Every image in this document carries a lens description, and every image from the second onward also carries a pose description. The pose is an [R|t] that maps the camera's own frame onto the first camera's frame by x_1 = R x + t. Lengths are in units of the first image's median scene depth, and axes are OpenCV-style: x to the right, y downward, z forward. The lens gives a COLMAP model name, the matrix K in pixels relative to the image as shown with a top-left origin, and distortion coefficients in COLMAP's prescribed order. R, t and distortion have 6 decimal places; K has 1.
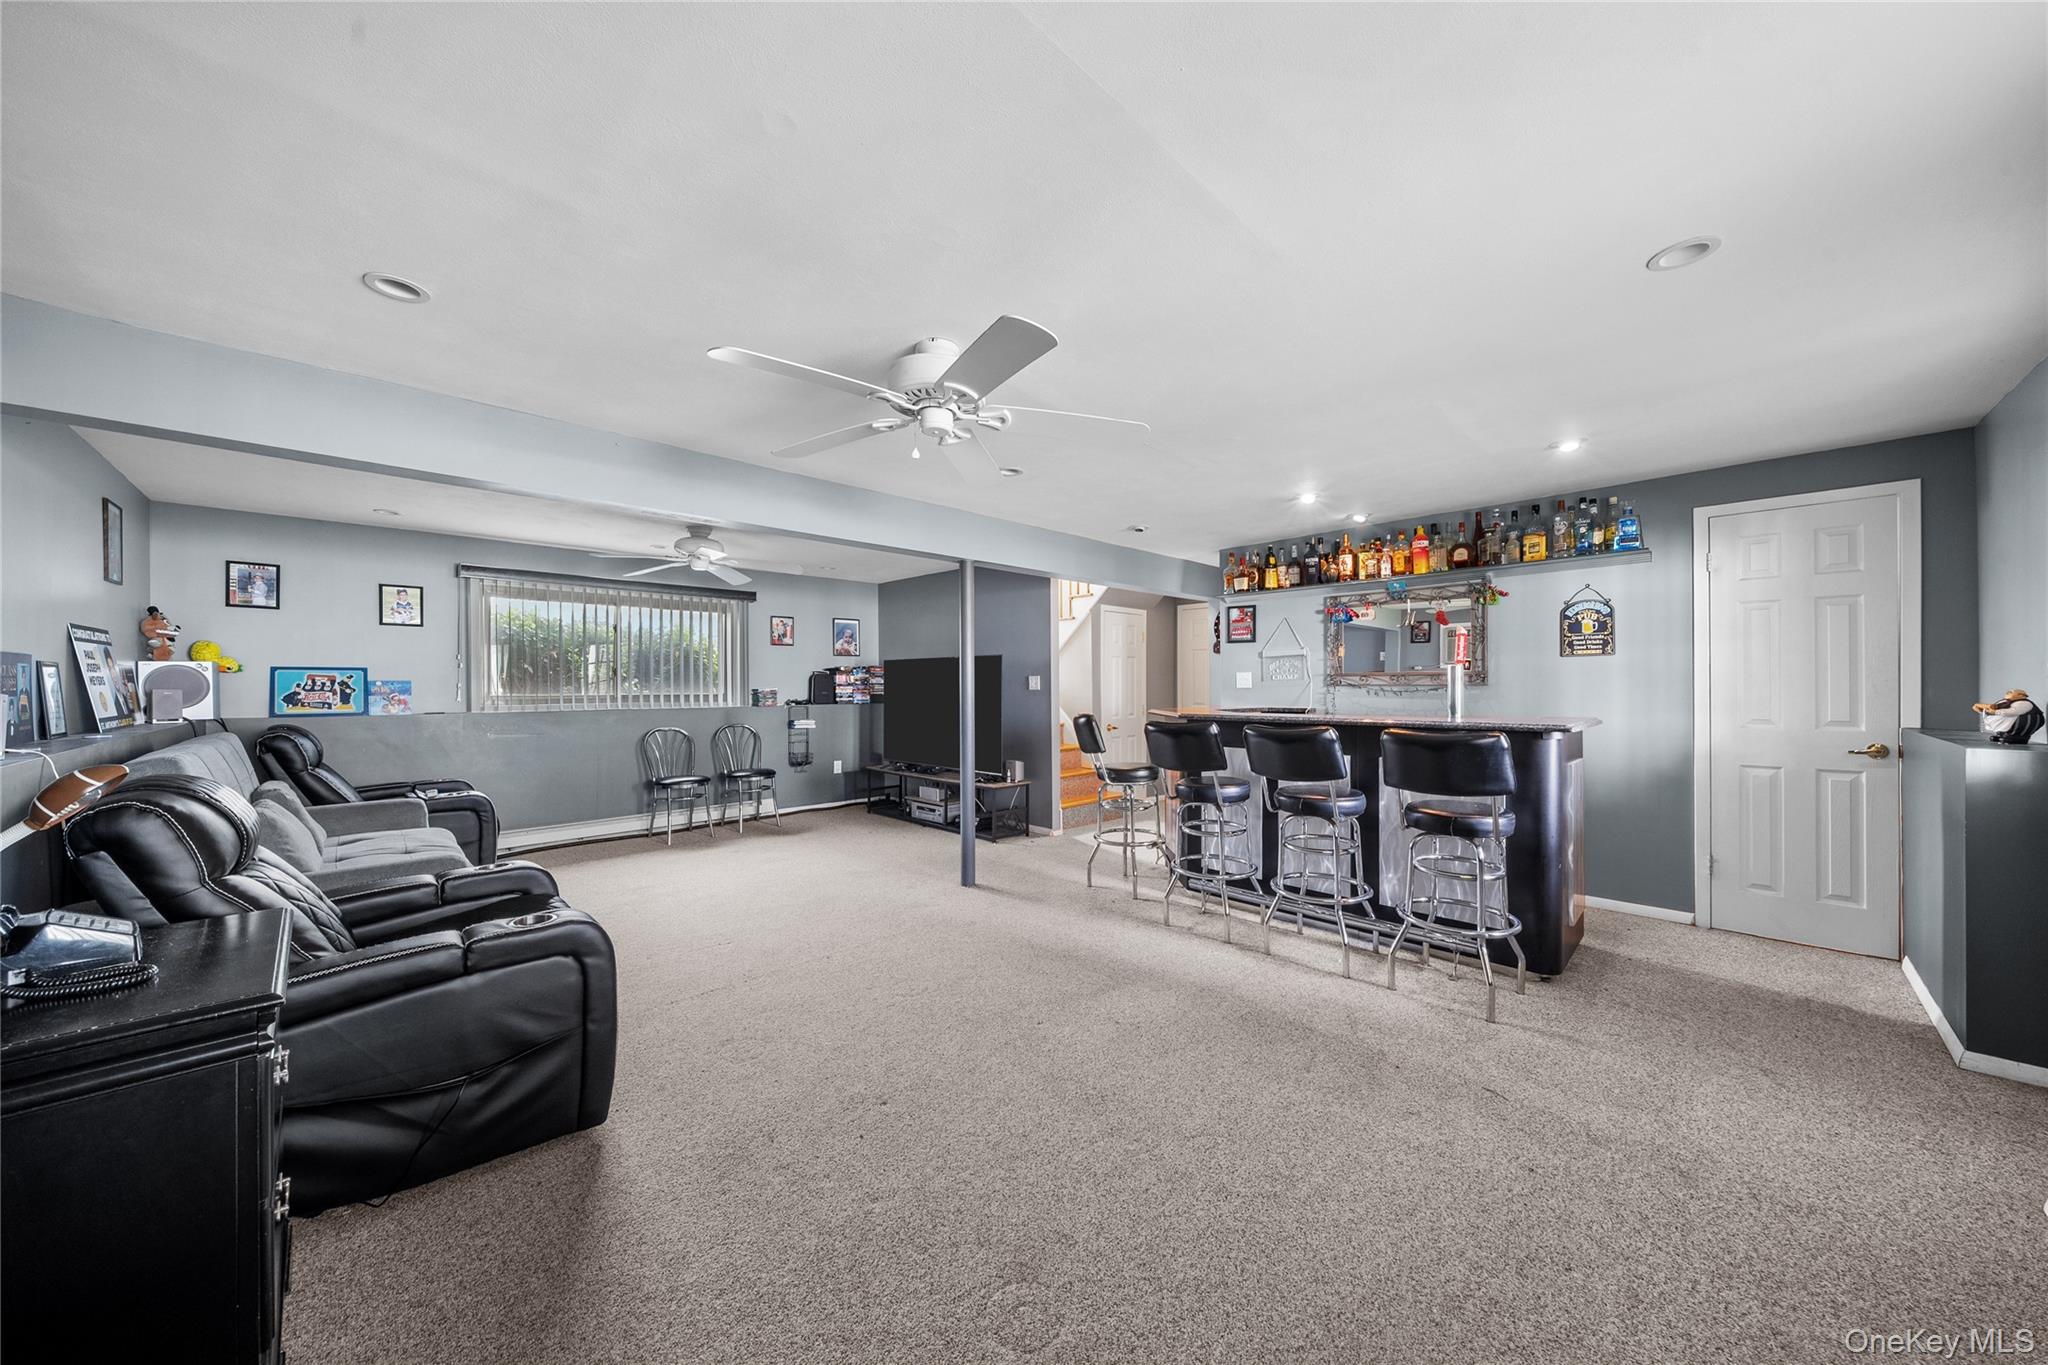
lens RADIAL K [[687.7, 0, 1024.0], [0, 687.7, 682.5], [0, 0, 1]] dist [-0.001014, -0.000047]
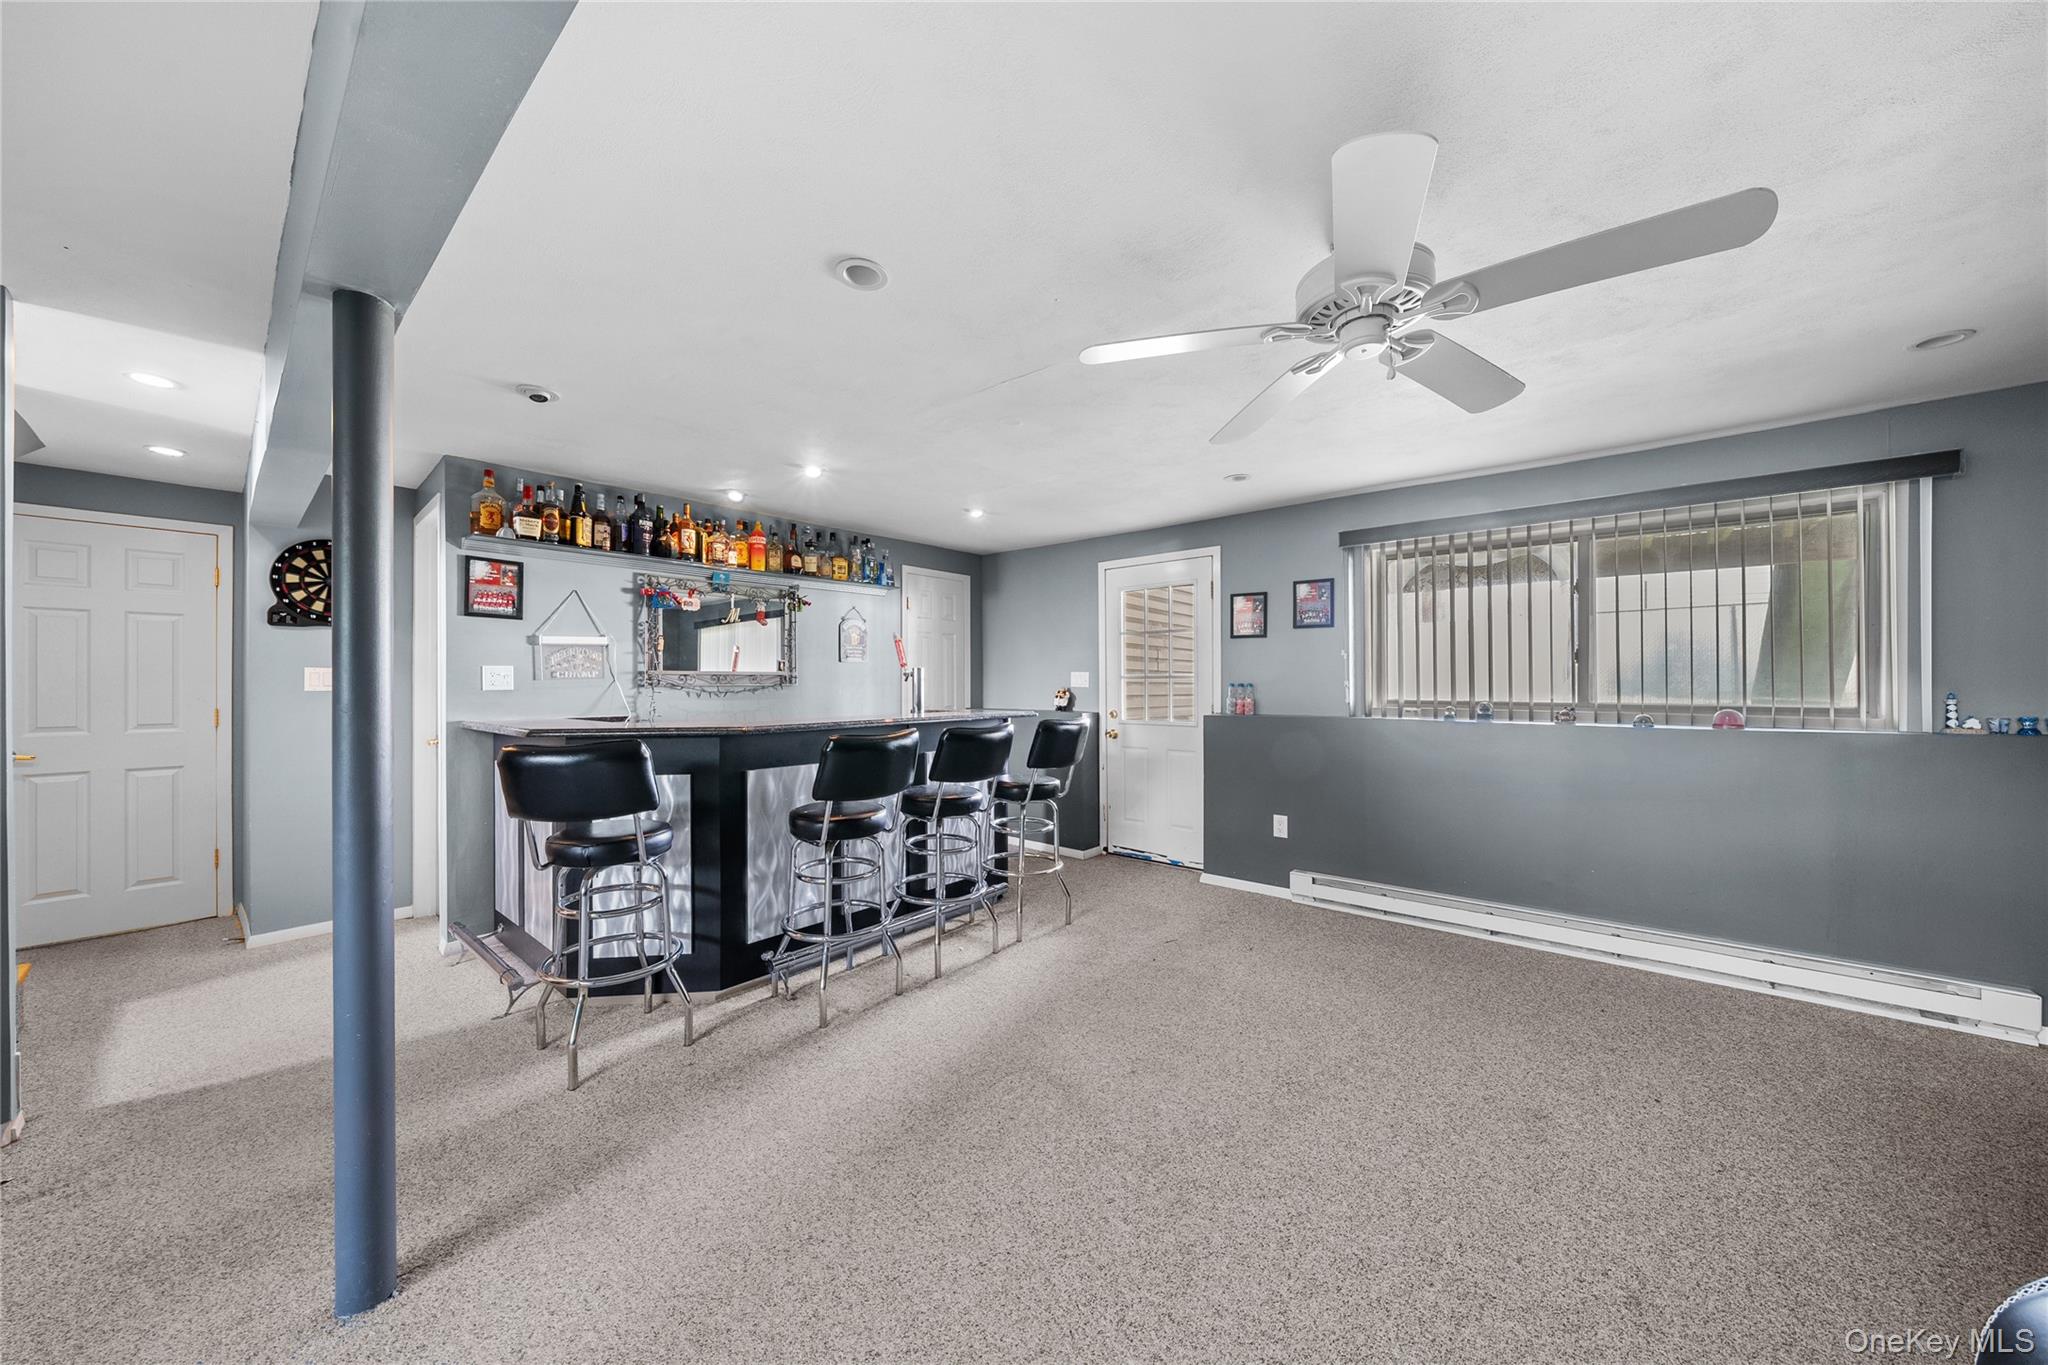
lens RADIAL K [[698.2, 0, 1016.5], [0, 698.2, 678.7], [0, 0, 1]] dist [-0.007082, -0.000142]
pose [[-0.077174, 0.011193, 0.996955, -0.376114], [-0.000706, 0.999936, -0.011281, 0.004455], [-0.997017, -0.001574, -0.077161, 0.622291]]
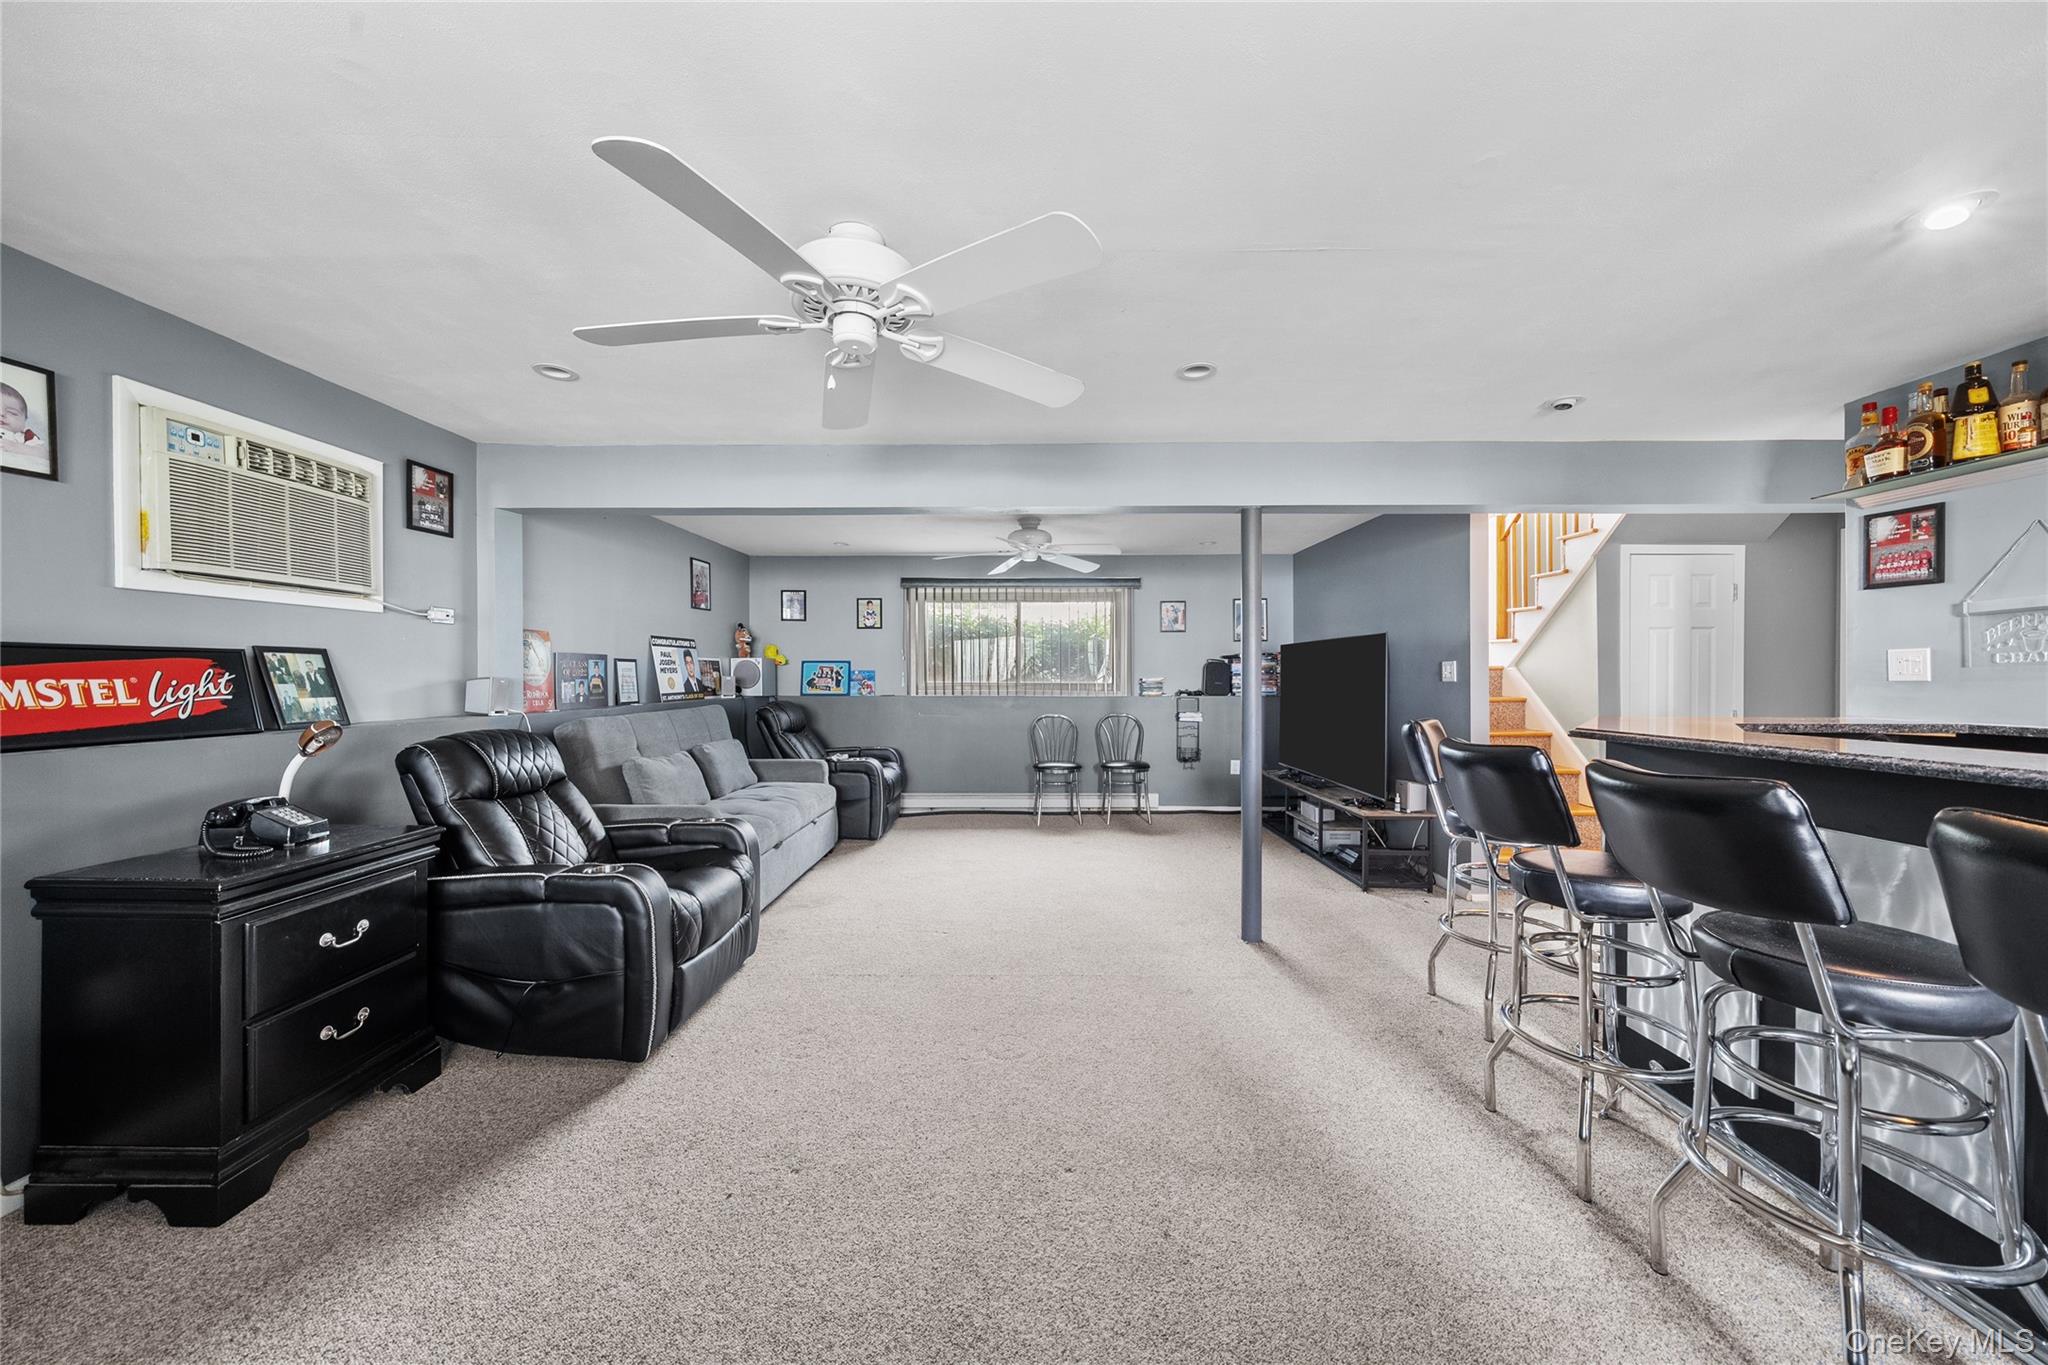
lens RADIAL K [[698.2, 0, 1016.5], [0, 698.2, 678.7], [0, 0, 1]] dist [-0.007082, -0.000142]
pose [[0.706227, 0.005840, -0.707961, 0.239236], [0.000421, 0.999962, 0.008668, 0.001939], [0.707985, -0.006420, 0.706198, 0.244849]]
